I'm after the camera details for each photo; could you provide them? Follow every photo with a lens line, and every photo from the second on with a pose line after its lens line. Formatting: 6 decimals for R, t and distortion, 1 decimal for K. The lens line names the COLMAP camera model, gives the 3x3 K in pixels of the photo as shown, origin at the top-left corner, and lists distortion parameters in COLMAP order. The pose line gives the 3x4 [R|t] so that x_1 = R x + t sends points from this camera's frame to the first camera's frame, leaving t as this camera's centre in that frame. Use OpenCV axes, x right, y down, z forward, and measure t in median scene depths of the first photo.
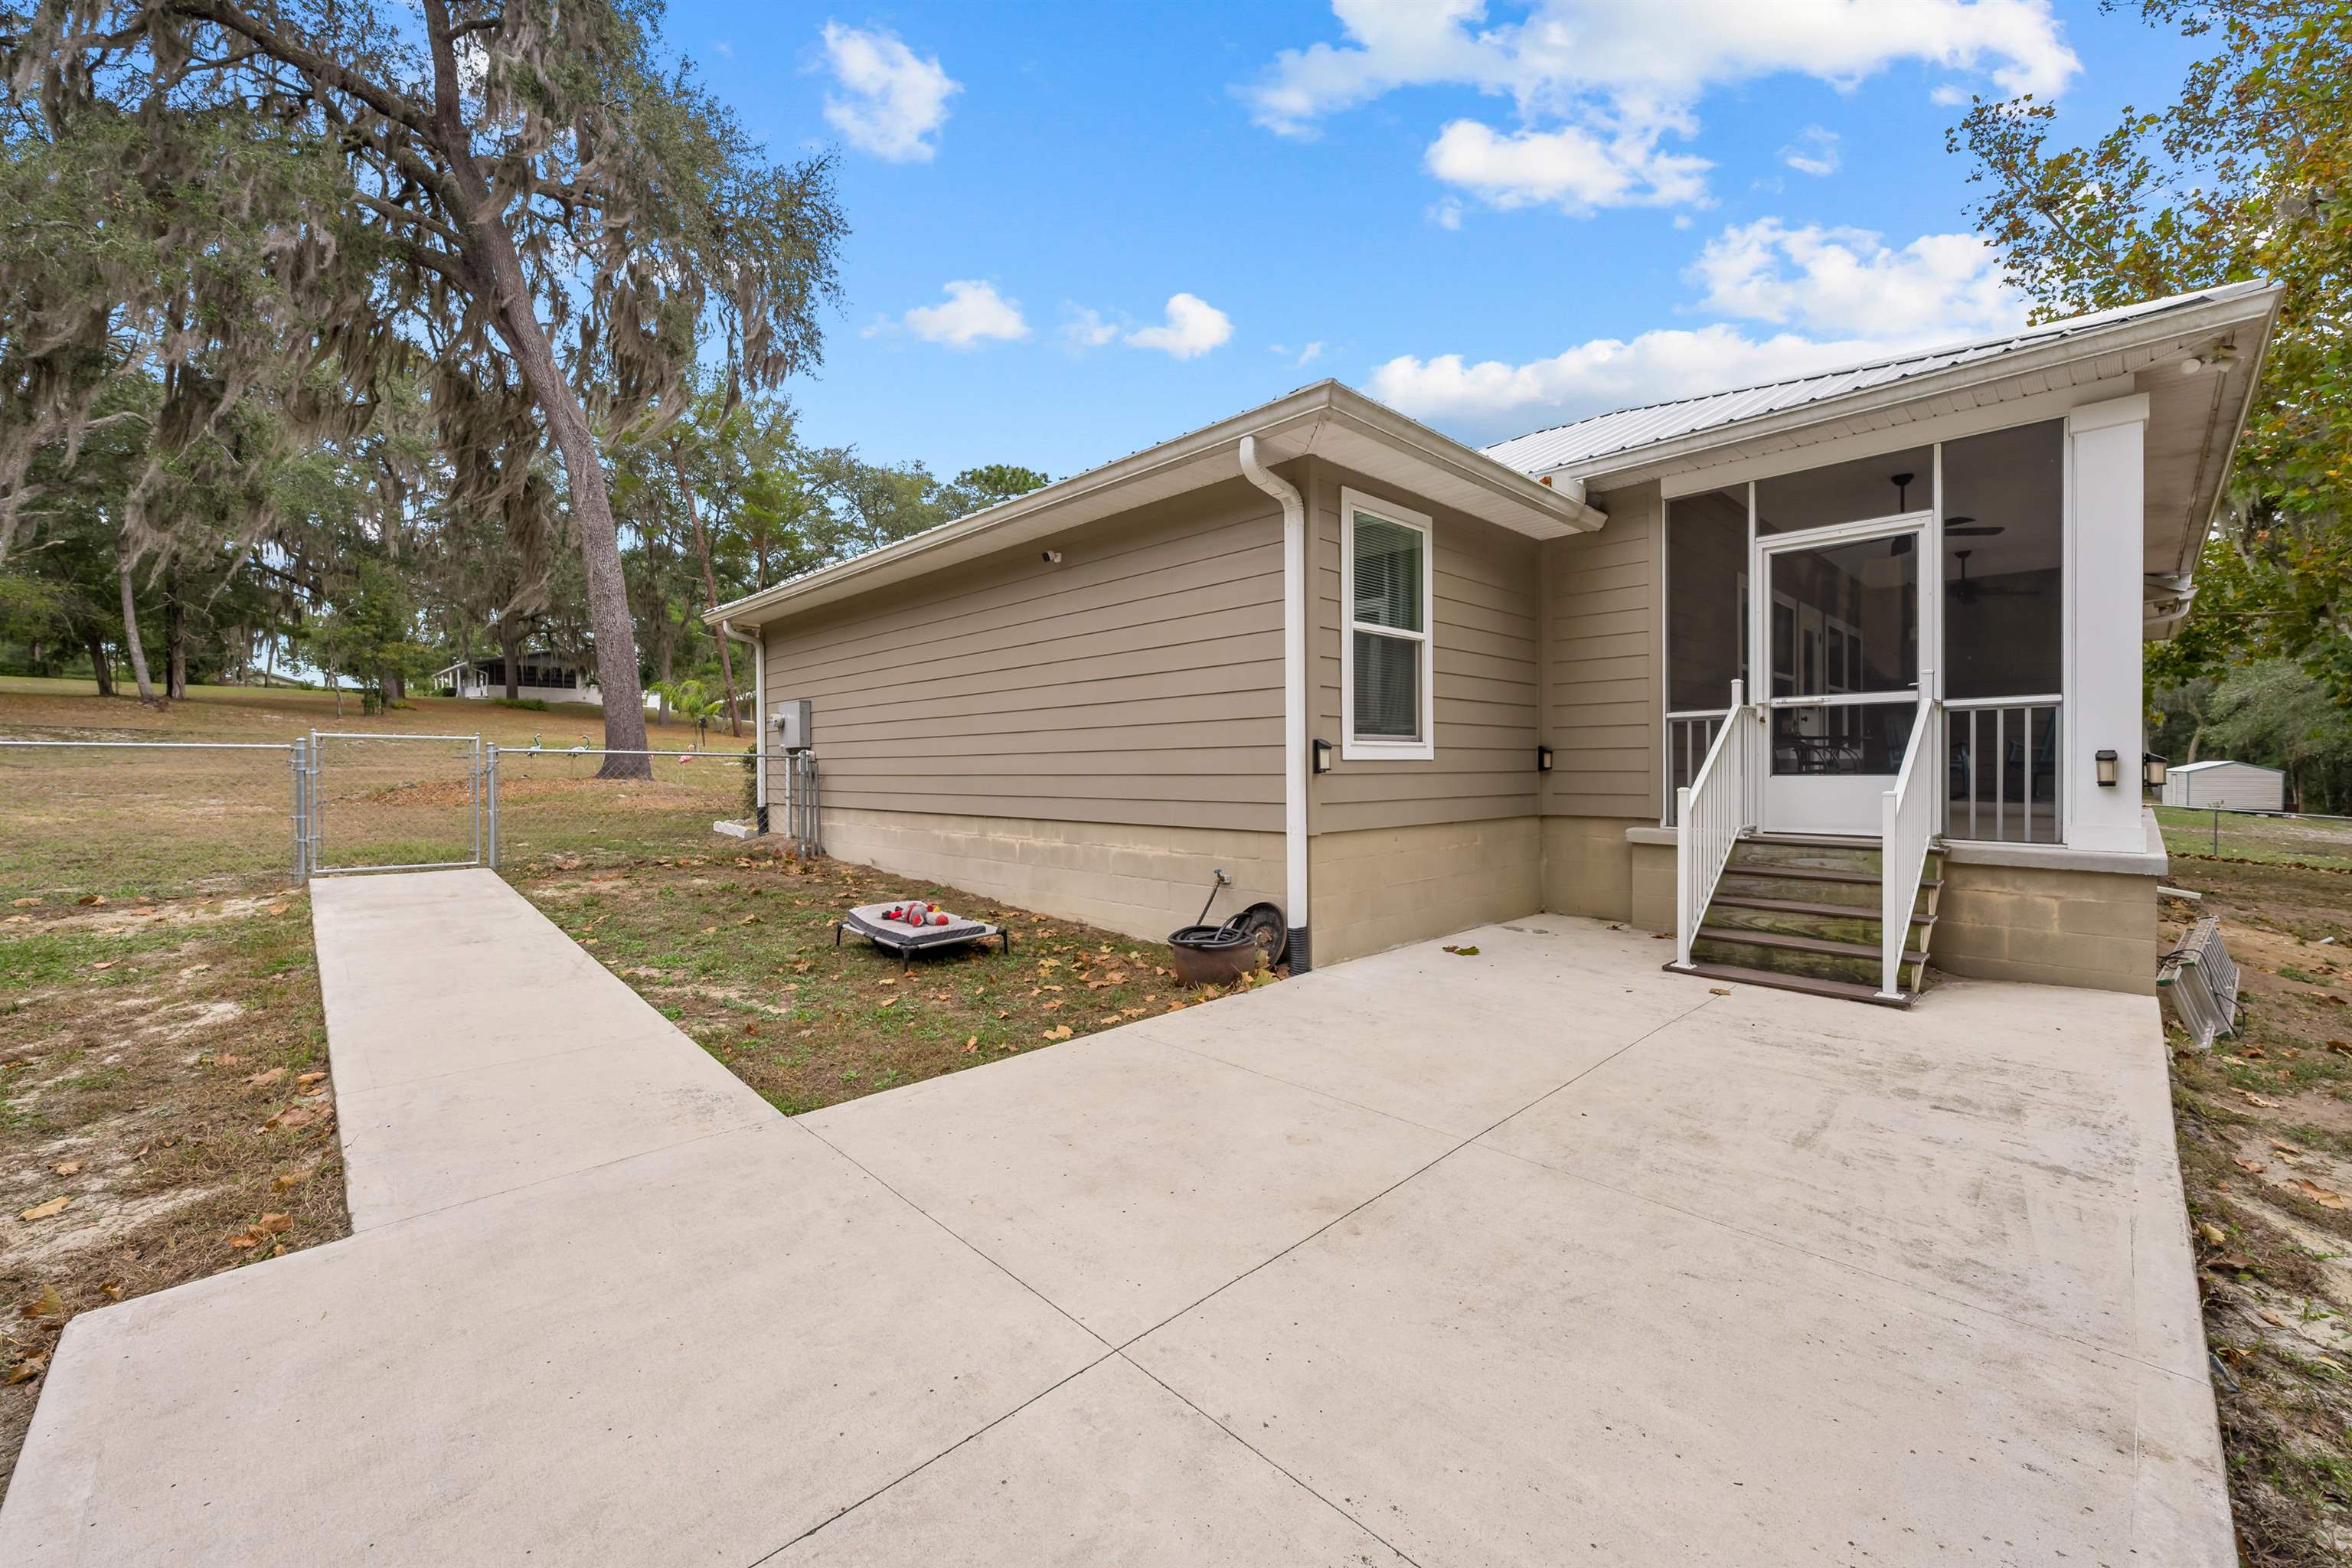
lens RADIAL K [[945.7, 0, 1191.2], [0, 945.7, 782.6], [0, 0, 1]] dist [0.002412, -0.000477]
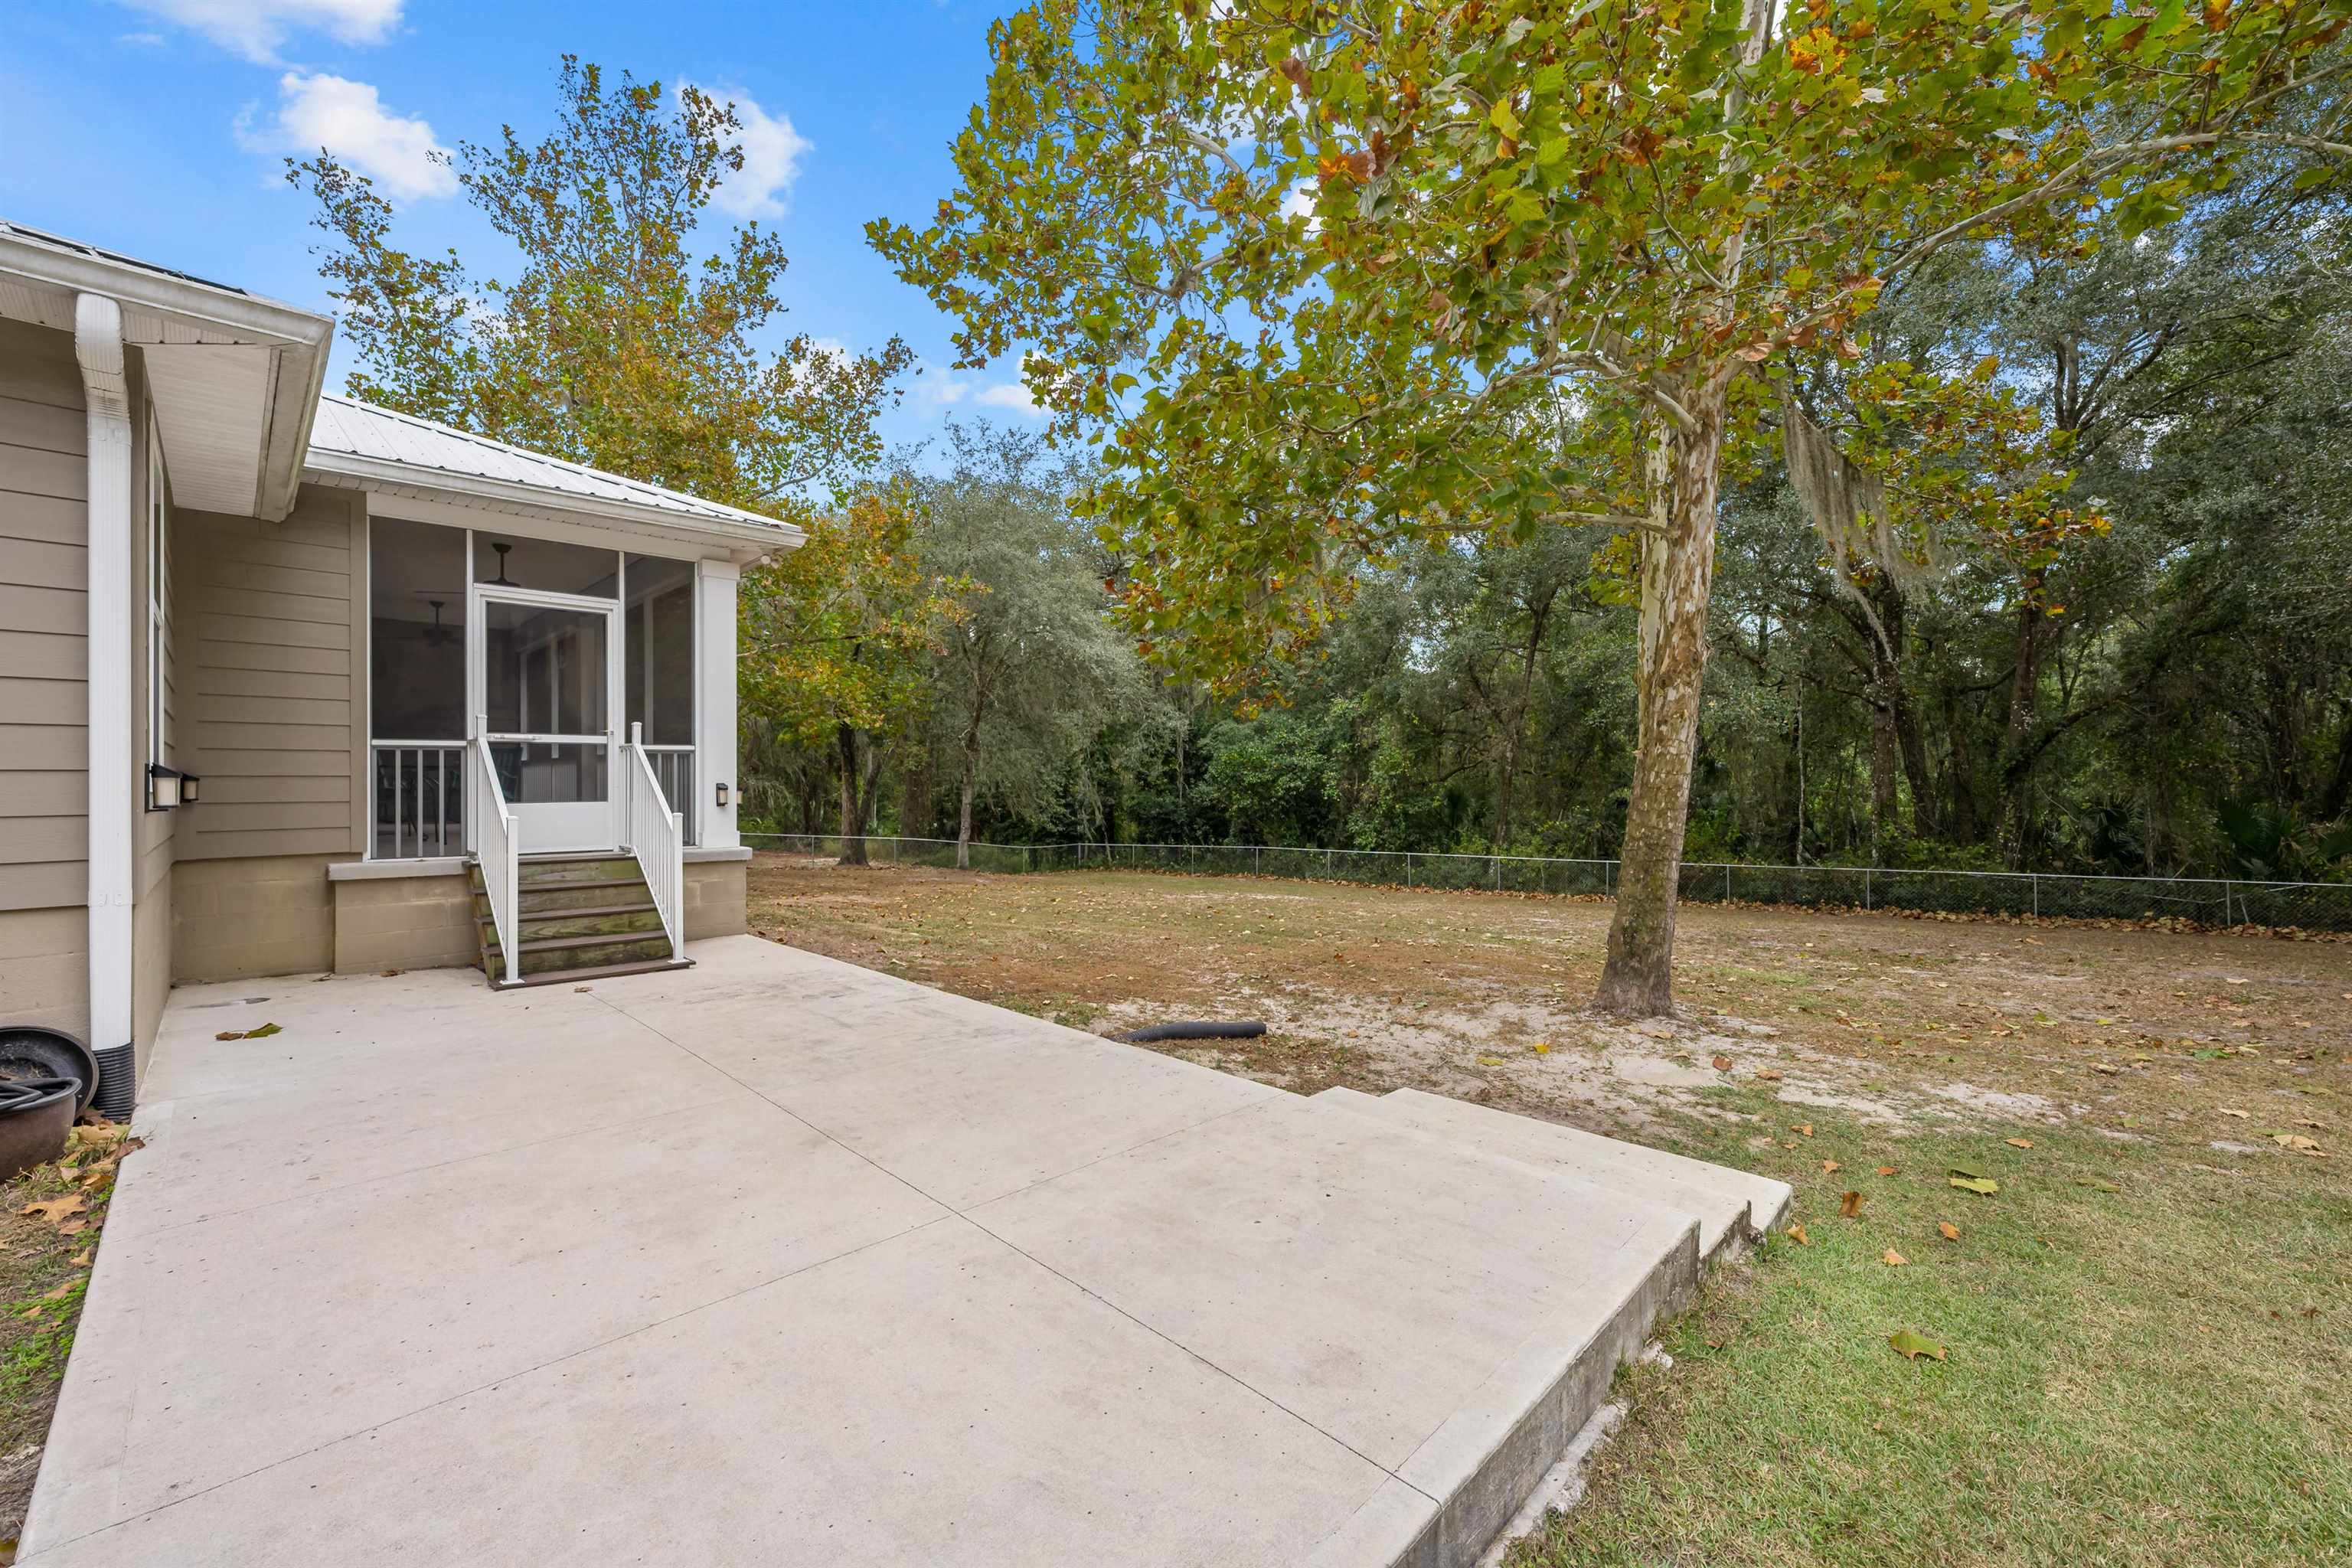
lens RADIAL K [[945.7, 0, 1191.3], [0, 945.7, 774.8], [0, 0, 1]] dist [0.002412, -0.000477]
pose [[-0.044381, 0.010223, 0.998962, -0.632765], [0.021243, 0.999731, -0.009287, -0.016175], [-0.998789, 0.020809, -0.044587, 0.290015]]
